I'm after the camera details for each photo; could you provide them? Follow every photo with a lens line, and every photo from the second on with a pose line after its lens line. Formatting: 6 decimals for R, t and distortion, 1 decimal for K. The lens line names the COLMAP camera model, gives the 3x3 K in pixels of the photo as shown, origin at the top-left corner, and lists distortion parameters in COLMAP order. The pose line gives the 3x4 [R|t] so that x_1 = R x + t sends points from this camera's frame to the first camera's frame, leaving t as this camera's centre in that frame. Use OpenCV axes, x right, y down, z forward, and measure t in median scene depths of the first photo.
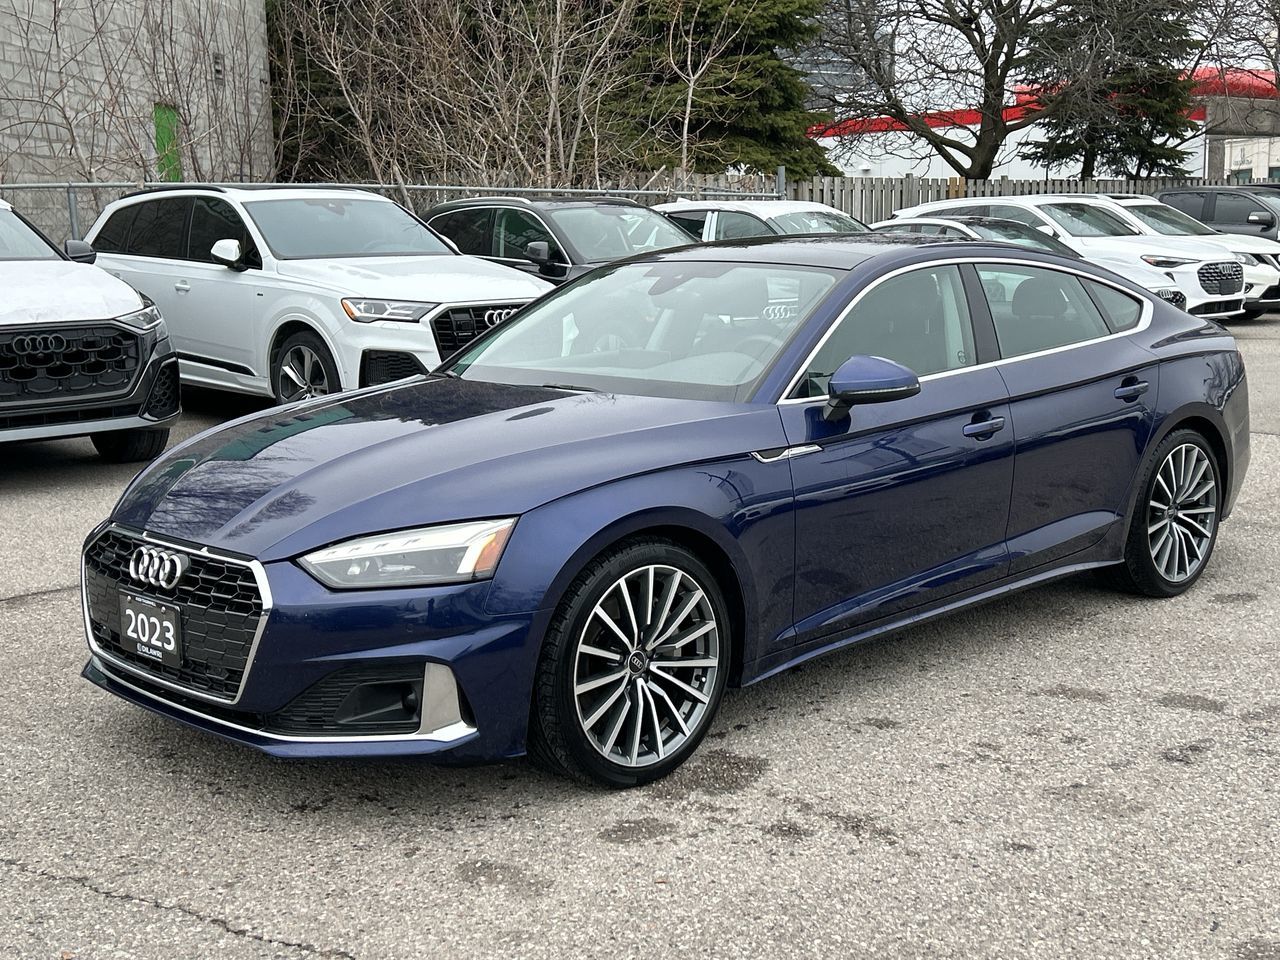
lens RADIAL K [[1392.4, 0, 640.0], [0, 1392.4, 480.0], [0, 0, 1]] dist [0.132999, -0.273022]
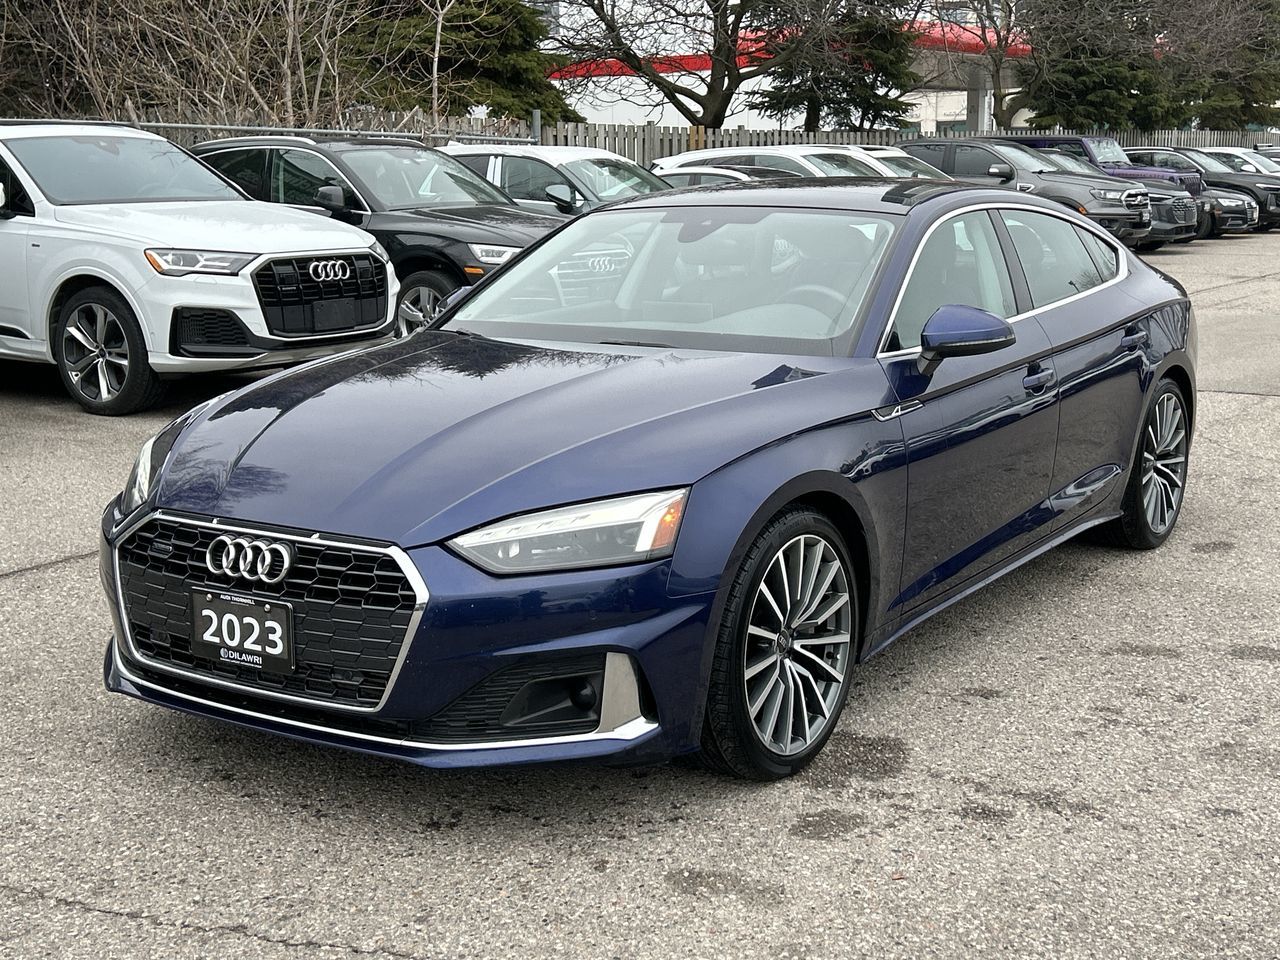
lens RADIAL K [[1474.8, 0, 638.2], [0, 1474.8, 460.4], [0, 0, 1]] dist [0.150875, -0.361163]
pose [[0.982032, -0.028765, 0.186507, -0.197428], [0.026691, 0.999551, 0.013620, -0.003050], [-0.186815, -0.008397, 0.982359, 0.044992]]
